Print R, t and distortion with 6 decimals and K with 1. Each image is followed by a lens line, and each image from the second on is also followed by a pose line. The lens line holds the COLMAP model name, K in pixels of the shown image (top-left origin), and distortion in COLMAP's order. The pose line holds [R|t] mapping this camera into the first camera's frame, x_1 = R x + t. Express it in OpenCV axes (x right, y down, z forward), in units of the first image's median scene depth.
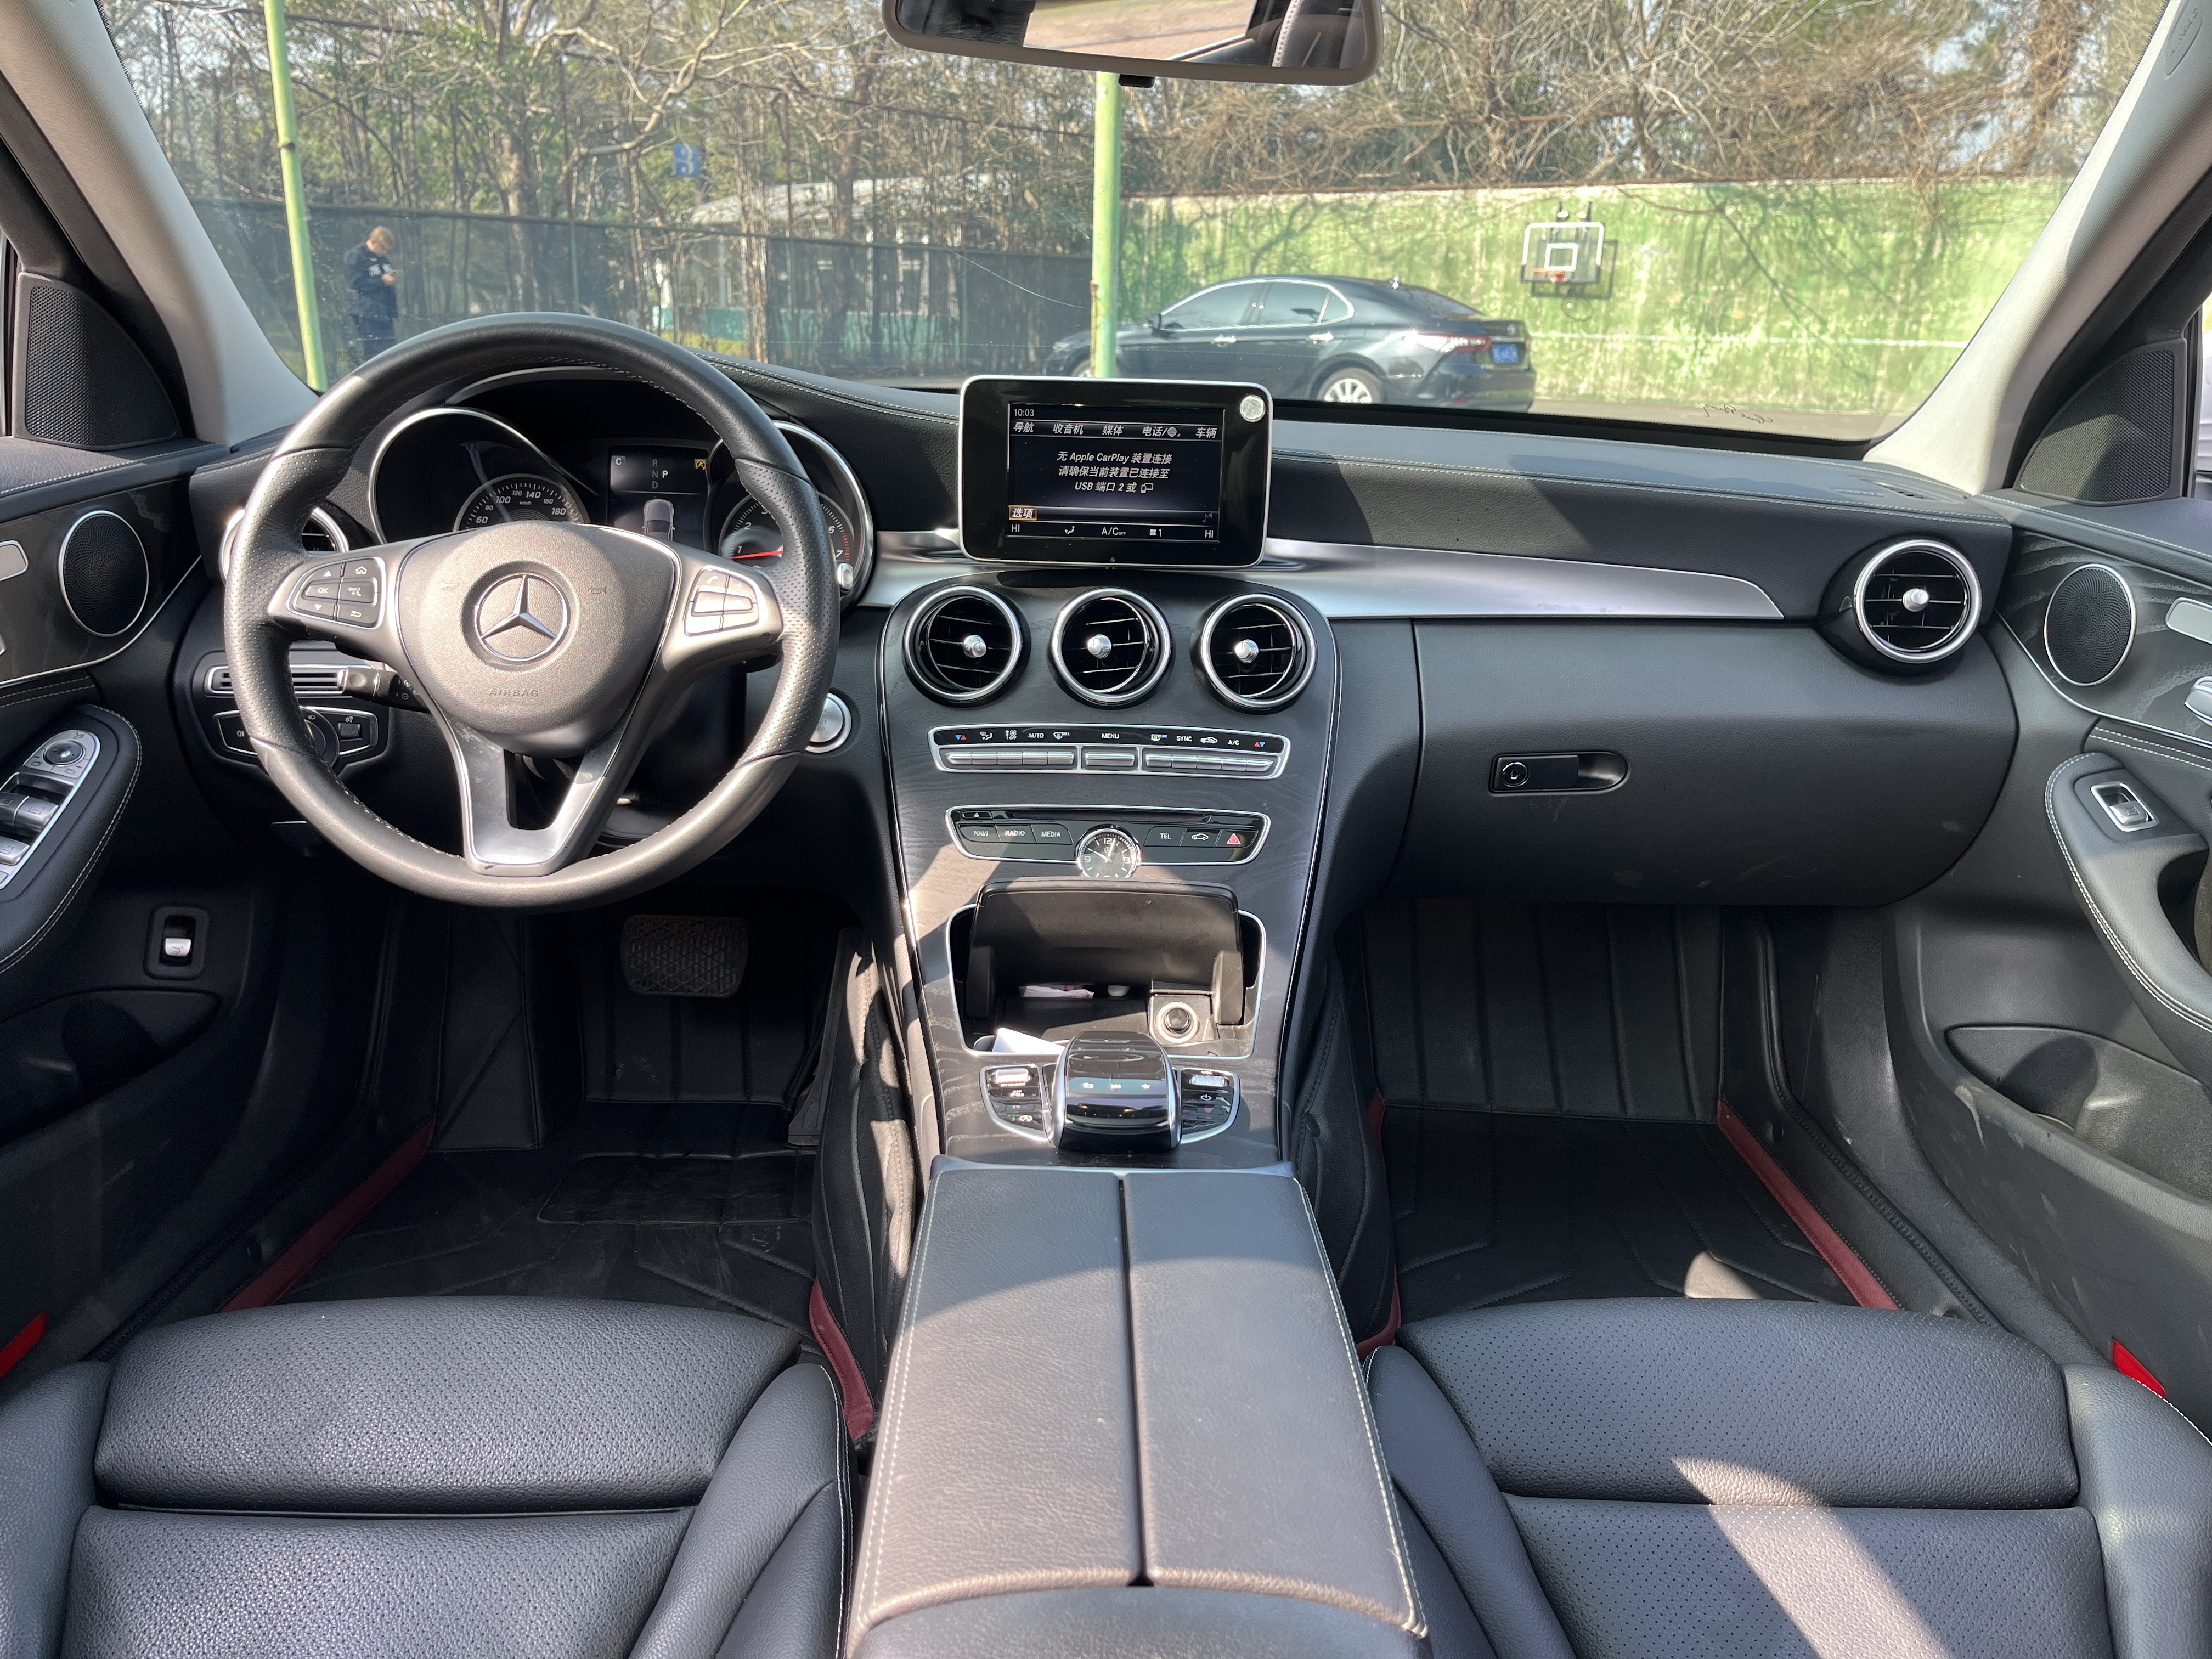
lens RADIAL K [[1695.8, 0, 1106.0], [0, 1695.8, 829.5], [0, 0, 1]] dist [0.073947, -0.107120]
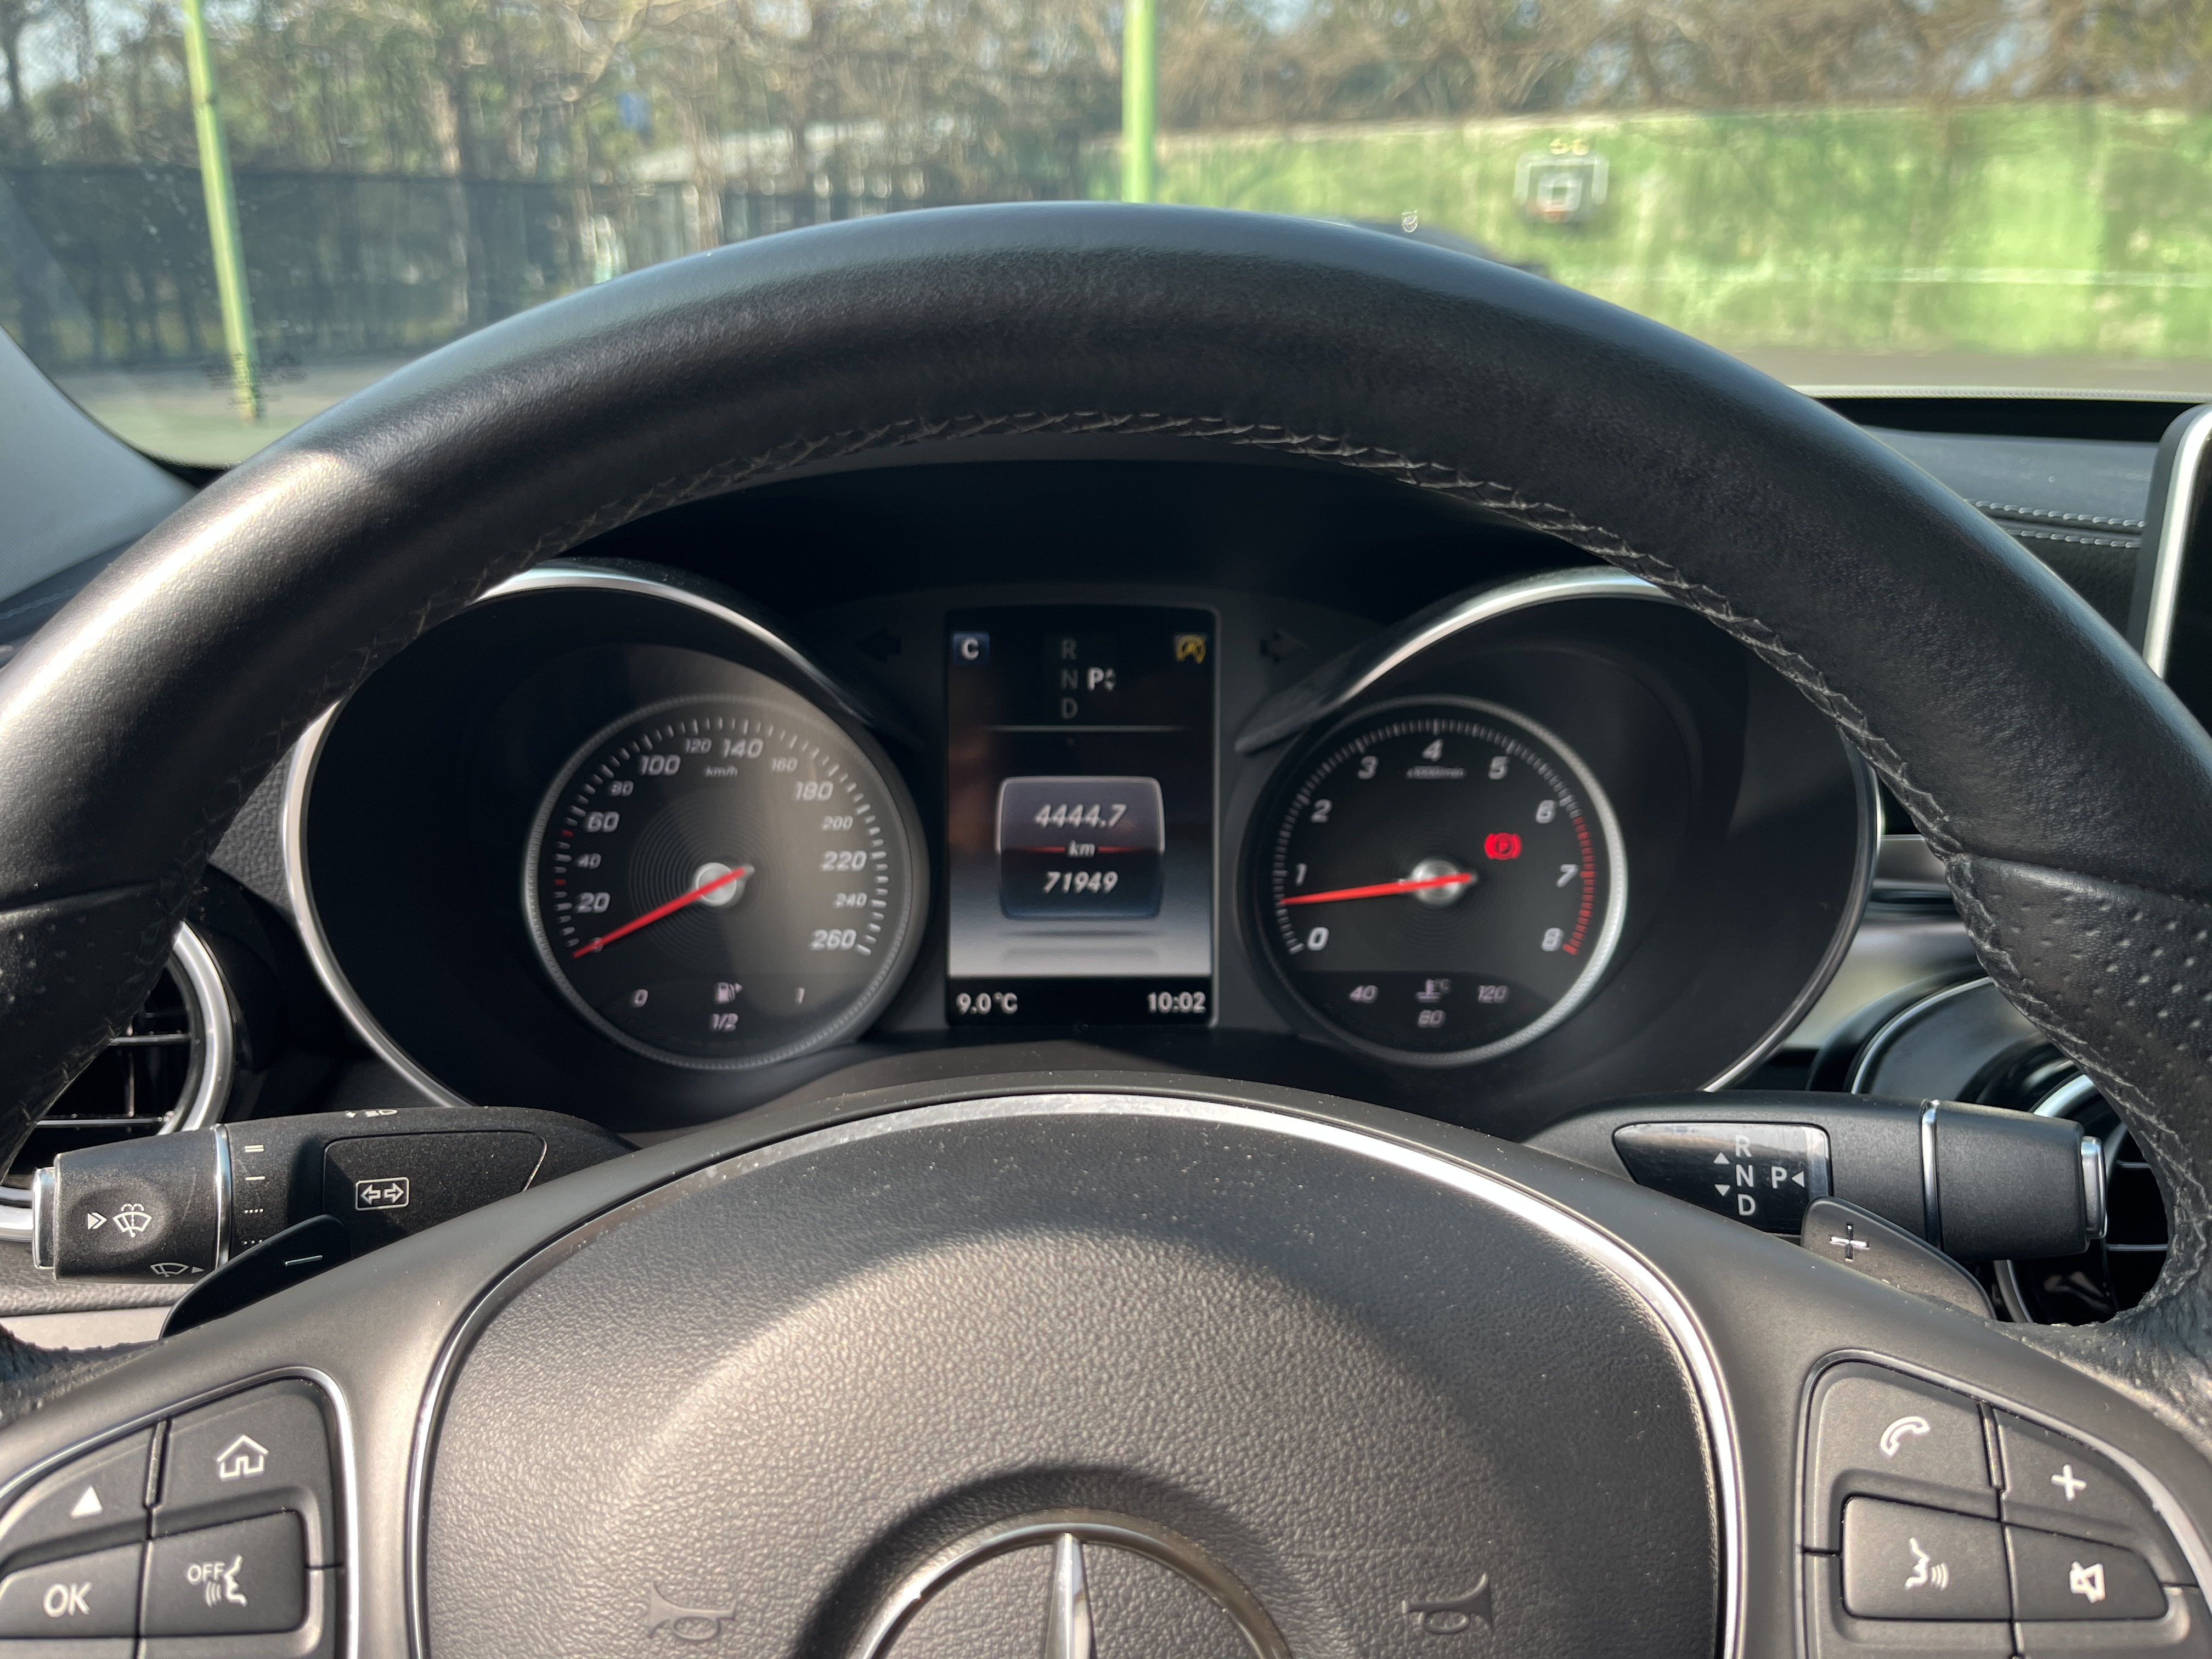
lens RADIAL K [[1720.5, 0, 1106.0], [0, 1720.5, 804.0], [0, 0, 1]] dist [0.058679, -0.115950]
pose [[0.999310, -0.030919, 0.020567, -0.279878], [0.030720, 0.999479, 0.009898, -0.195345], [-0.020863, -0.009259, 0.999739, 0.665550]]
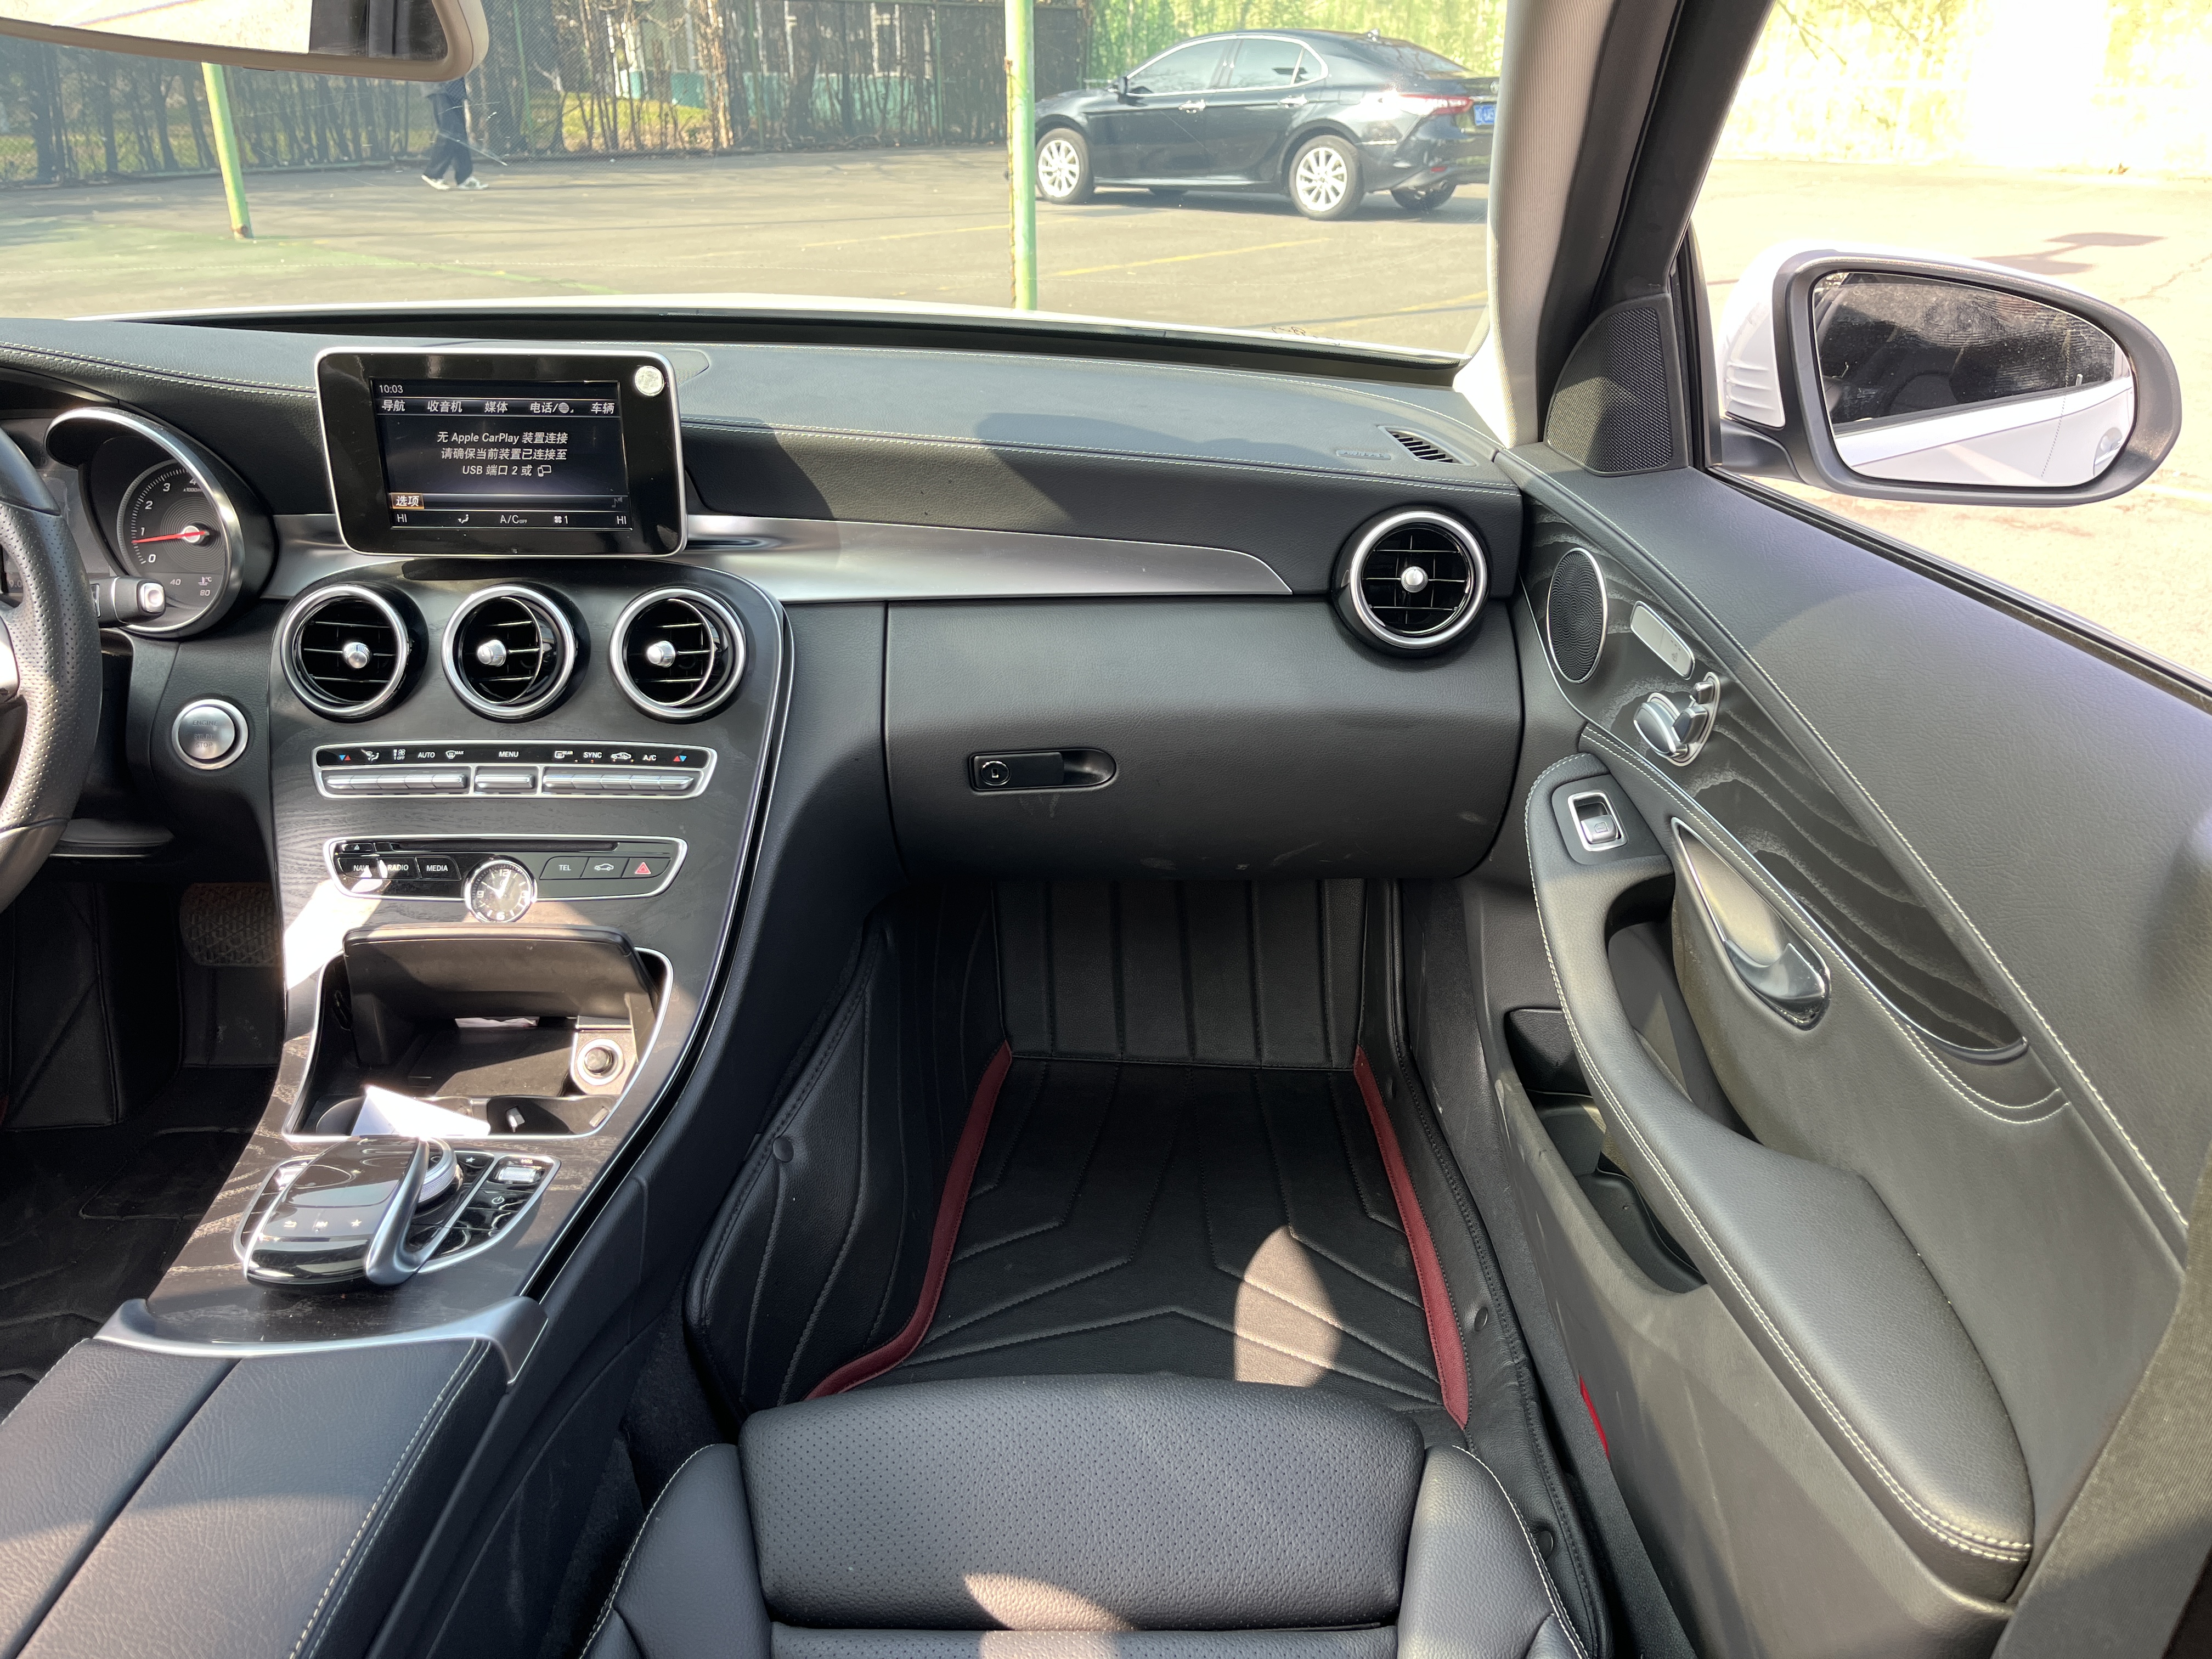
lens RADIAL K [[1695.8, 0, 1106.0], [0, 1695.8, 829.5], [0, 0, 1]] dist [0.073947, -0.107120]
pose [[0.999737, -0.017174, -0.015191, 0.322678], [0.018976, 0.991620, 0.127790, -0.121333], [0.012869, -0.128044, 0.991685, 0.089989]]
